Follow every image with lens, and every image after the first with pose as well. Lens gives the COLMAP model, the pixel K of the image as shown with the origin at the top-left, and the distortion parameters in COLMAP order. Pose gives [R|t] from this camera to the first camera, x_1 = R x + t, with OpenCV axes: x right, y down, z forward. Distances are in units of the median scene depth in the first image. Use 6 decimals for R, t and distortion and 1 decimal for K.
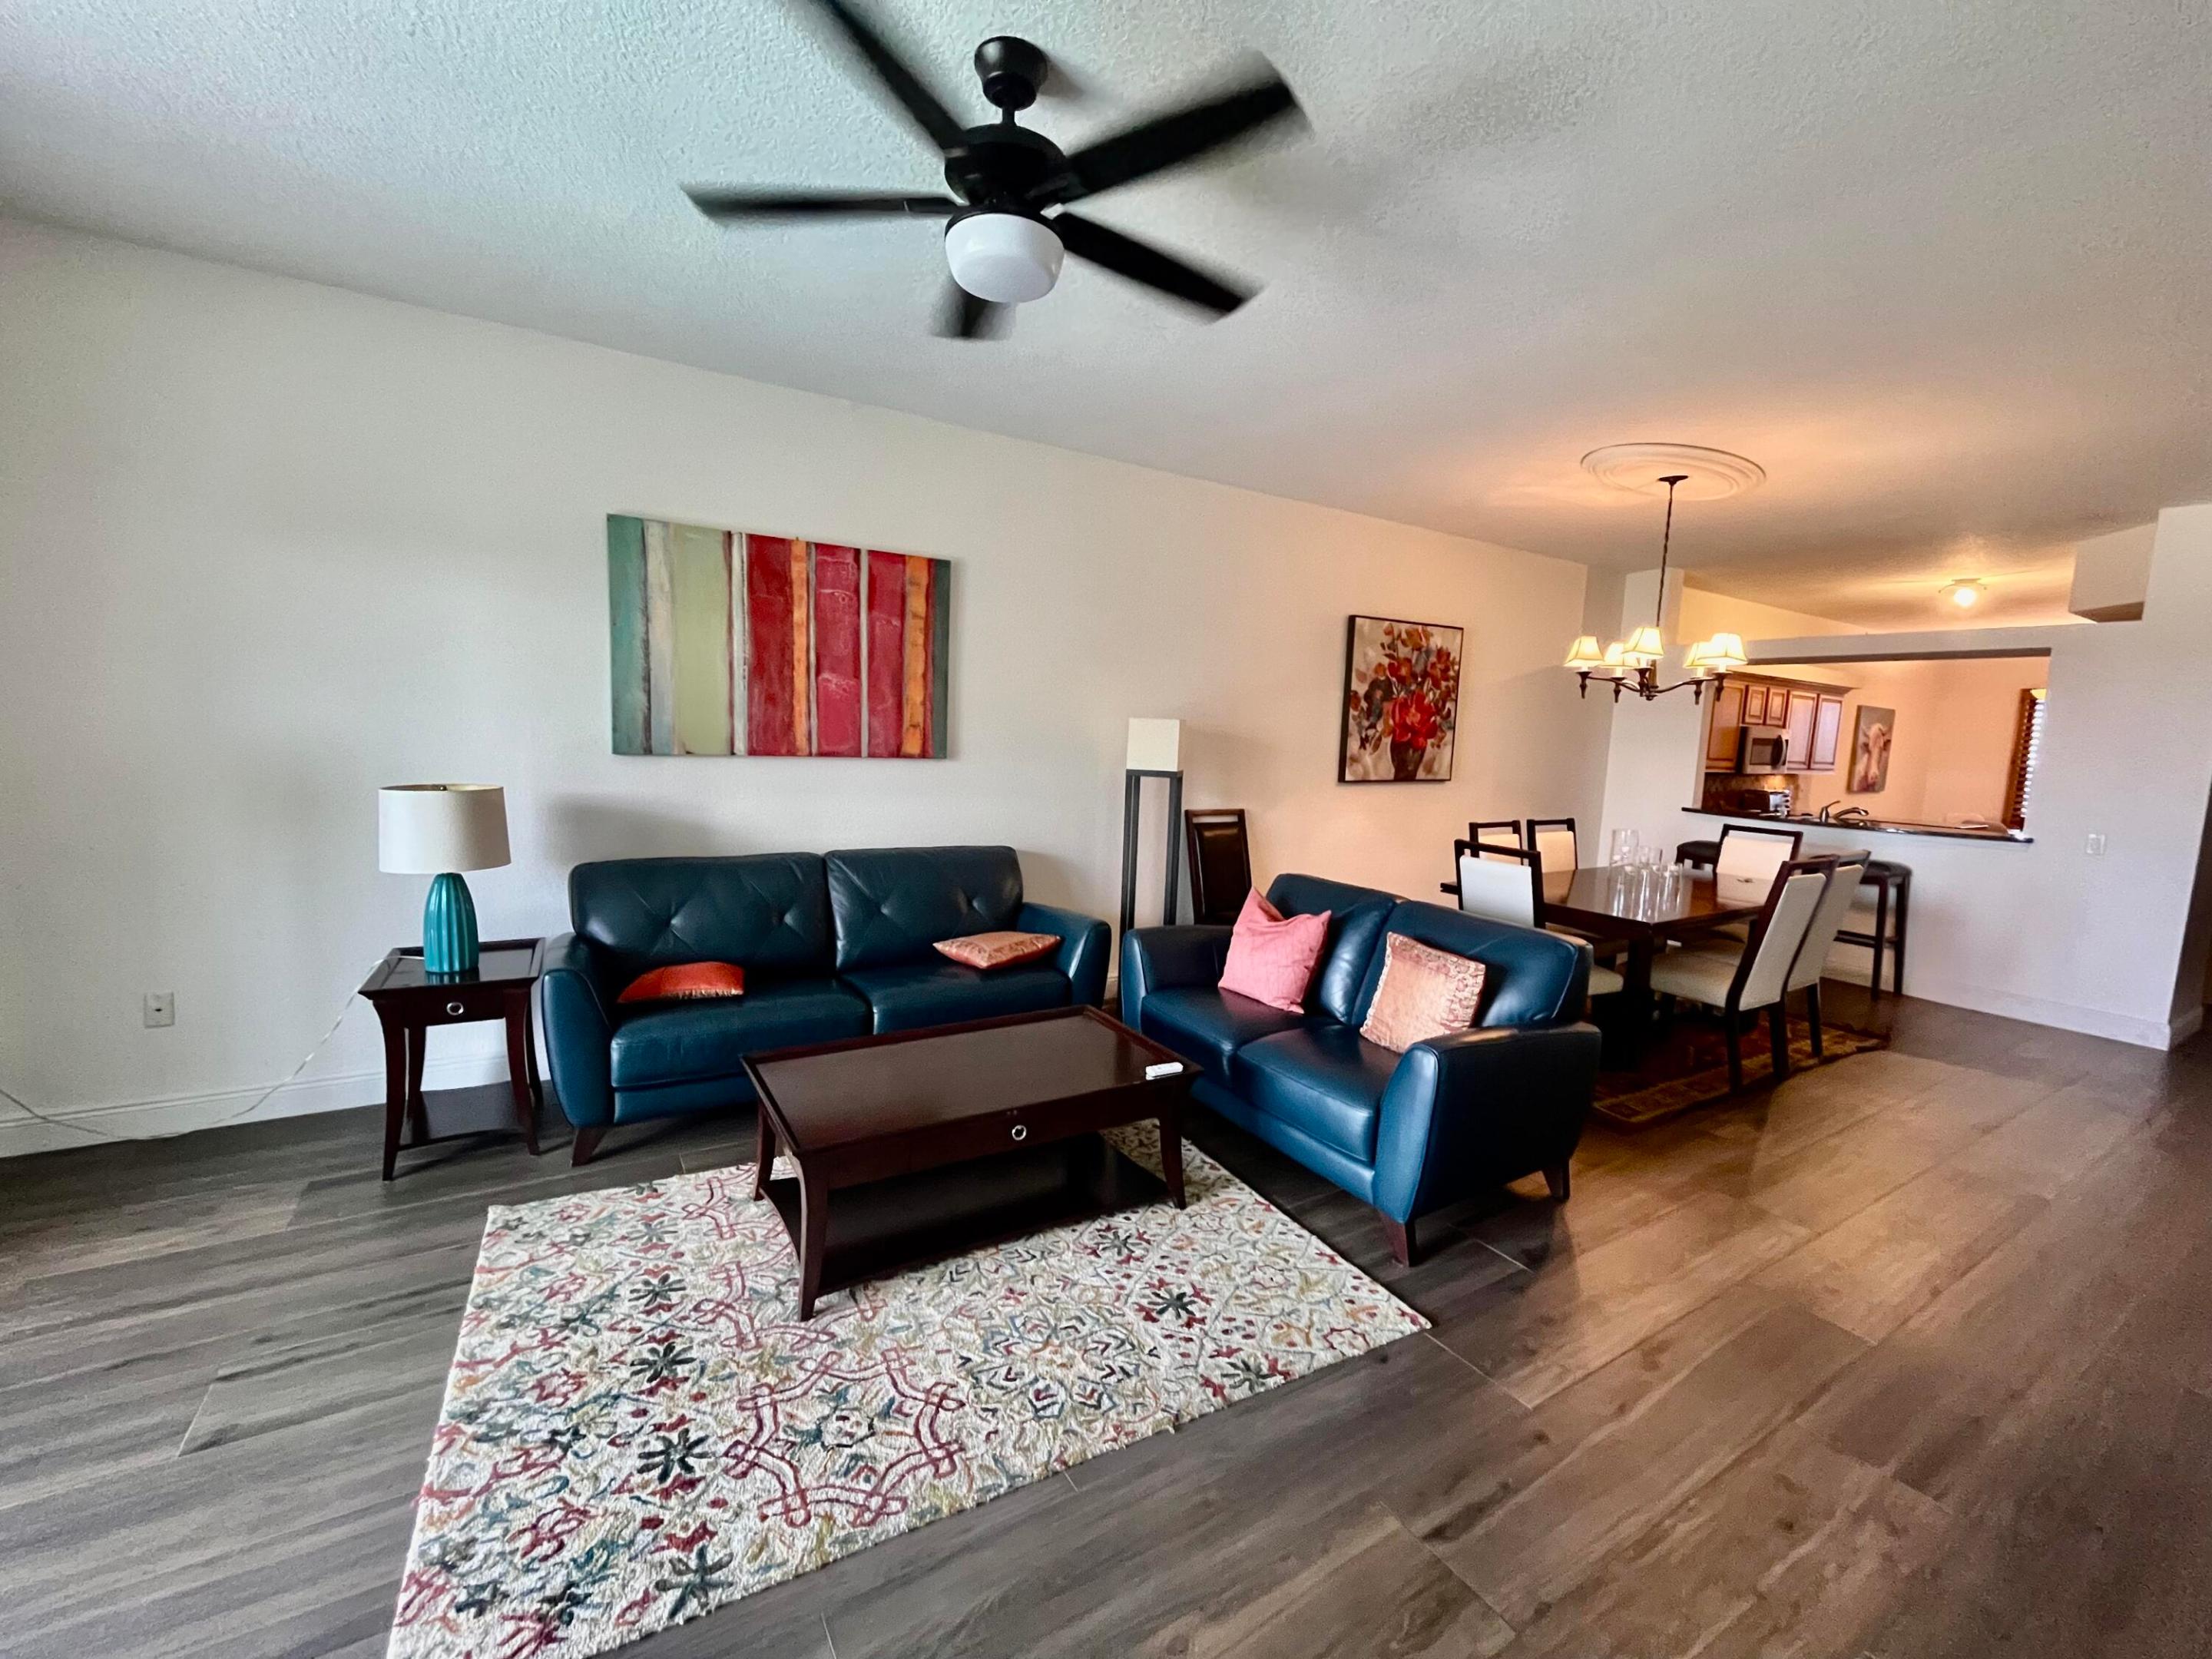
lens RADIAL K [[901.3, 0, 1100.0], [0, 901.3, 832.0], [0, 0, 1]] dist [-0.004570, -0.000333]
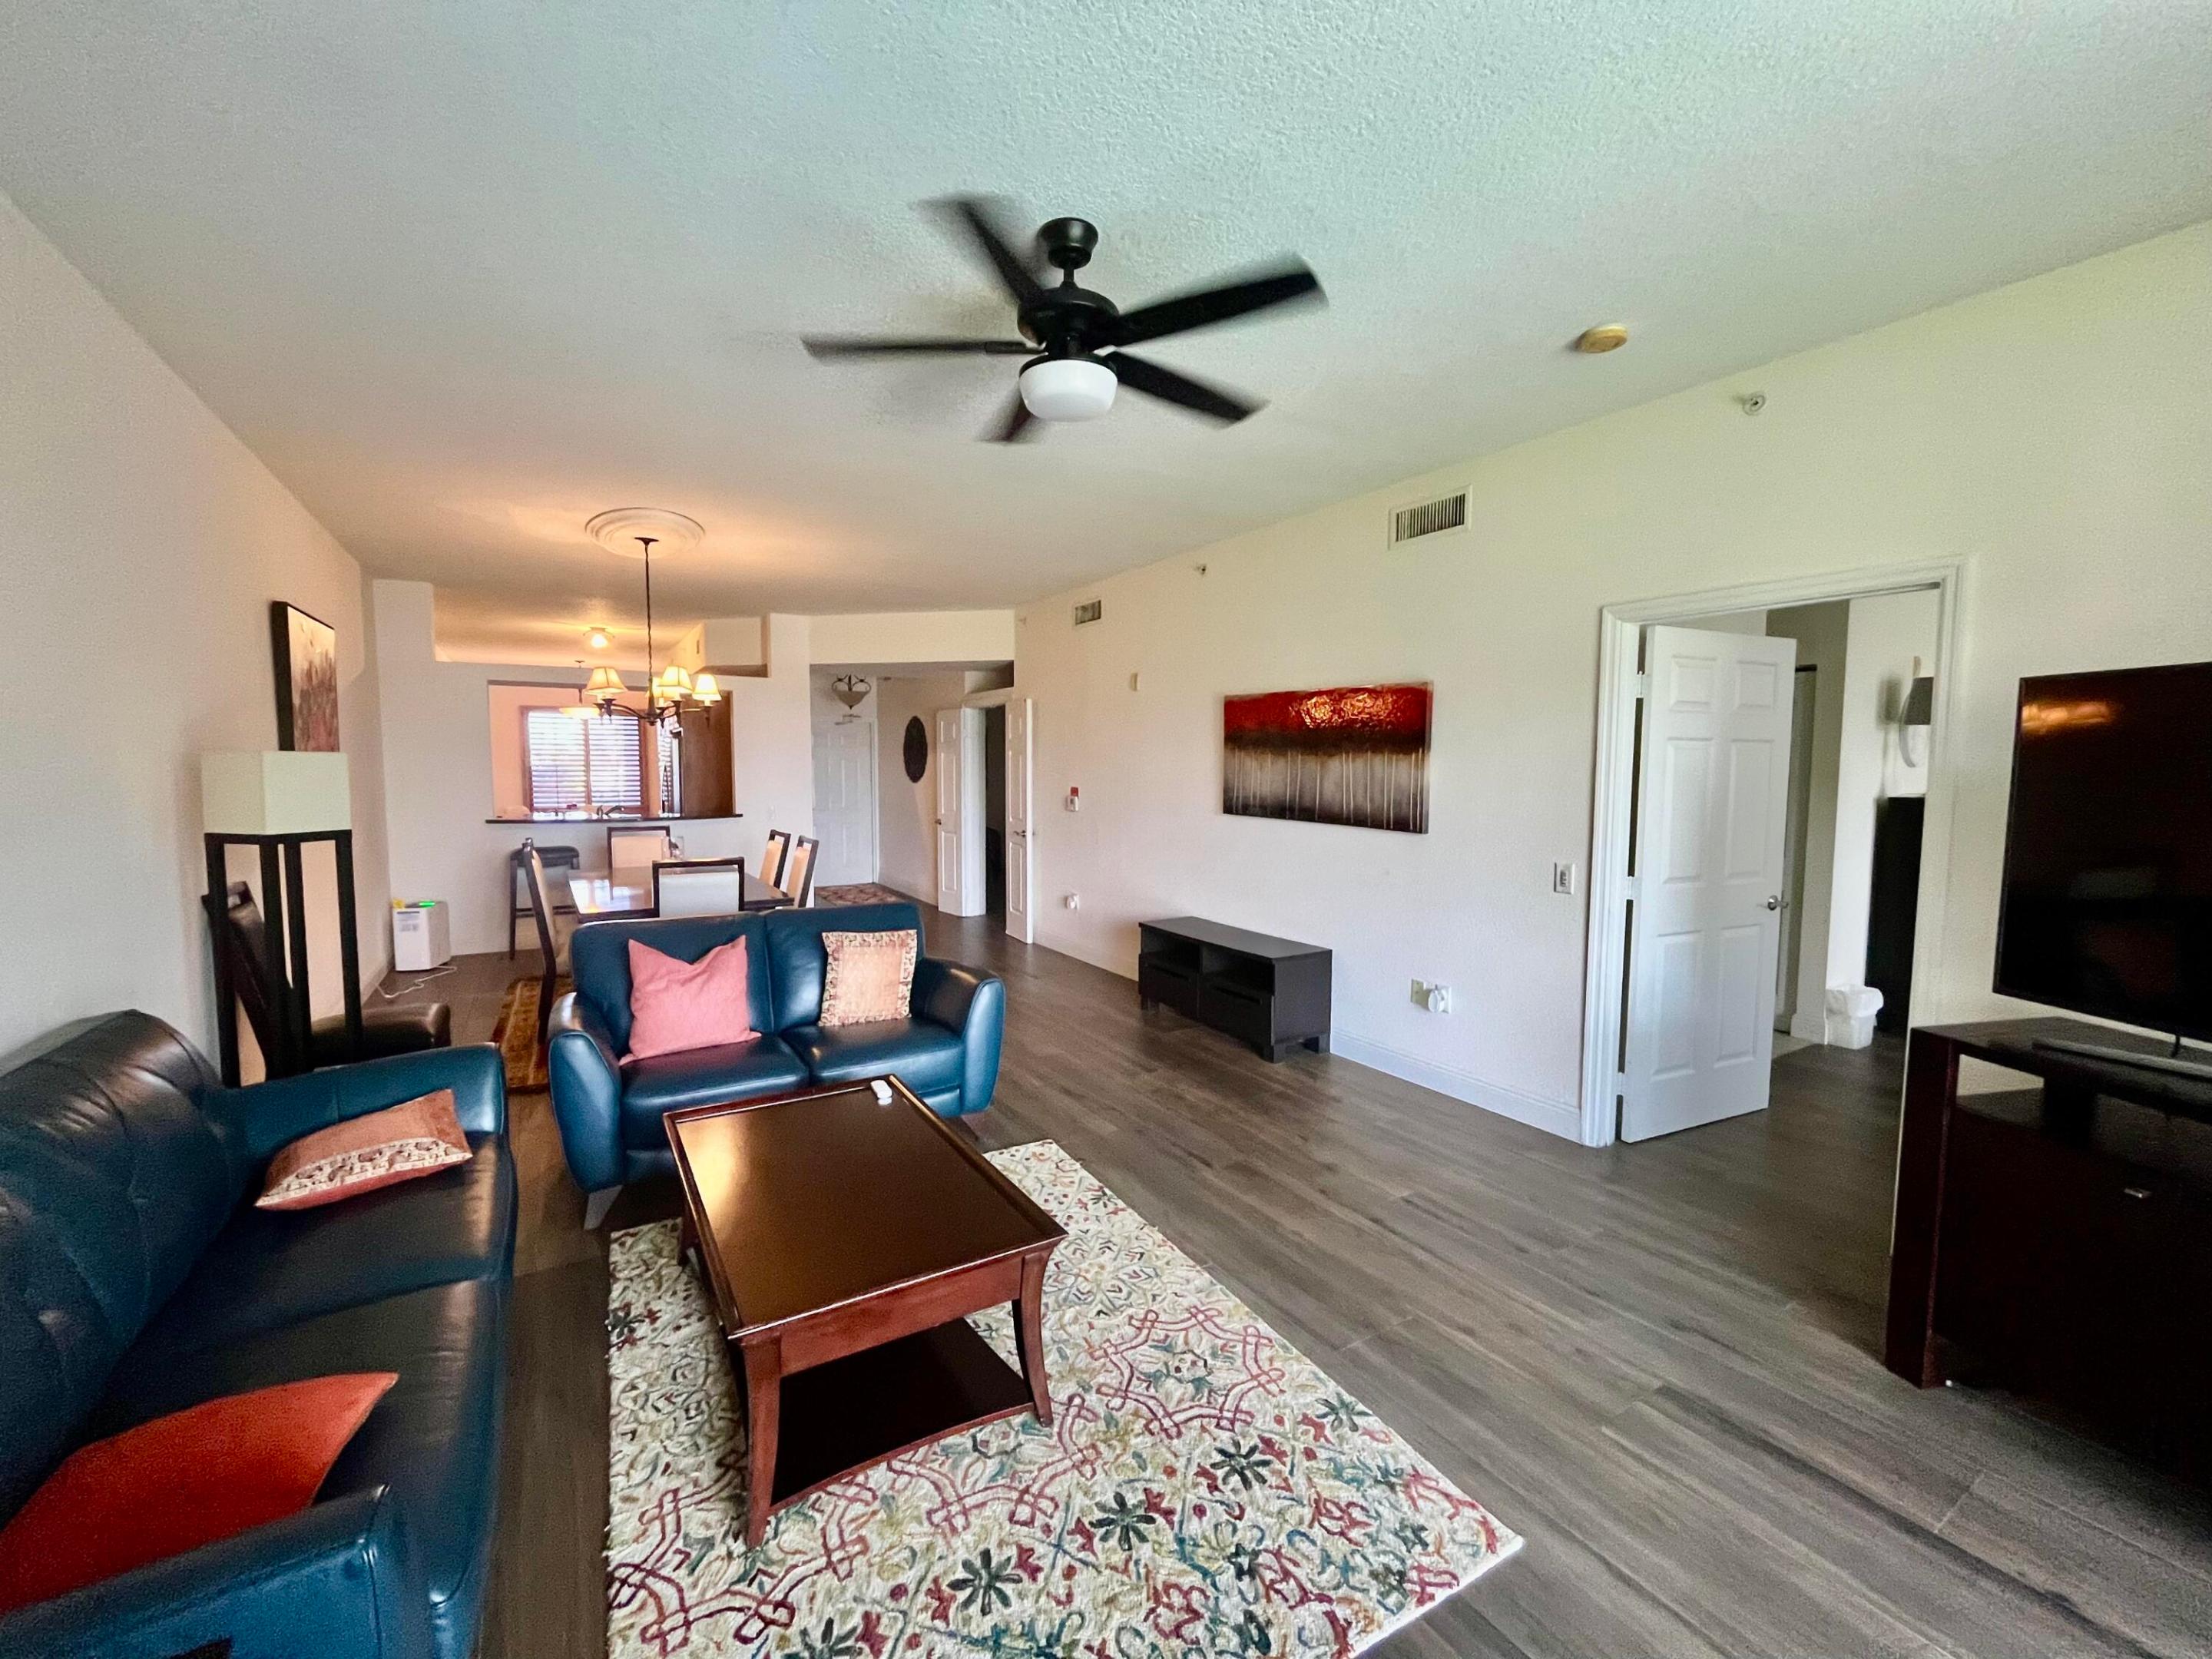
lens RADIAL K [[901.3, 0, 1100.6], [0, 901.3, 831.1], [0, 0, 1]] dist [-0.004570, -0.000333]
pose [[-0.000674, -0.111873, 0.993722, -0.531833], [0.110992, 0.987574, 0.111256, -0.071205], [-0.993821, 0.110370, 0.011752, 0.389986]]
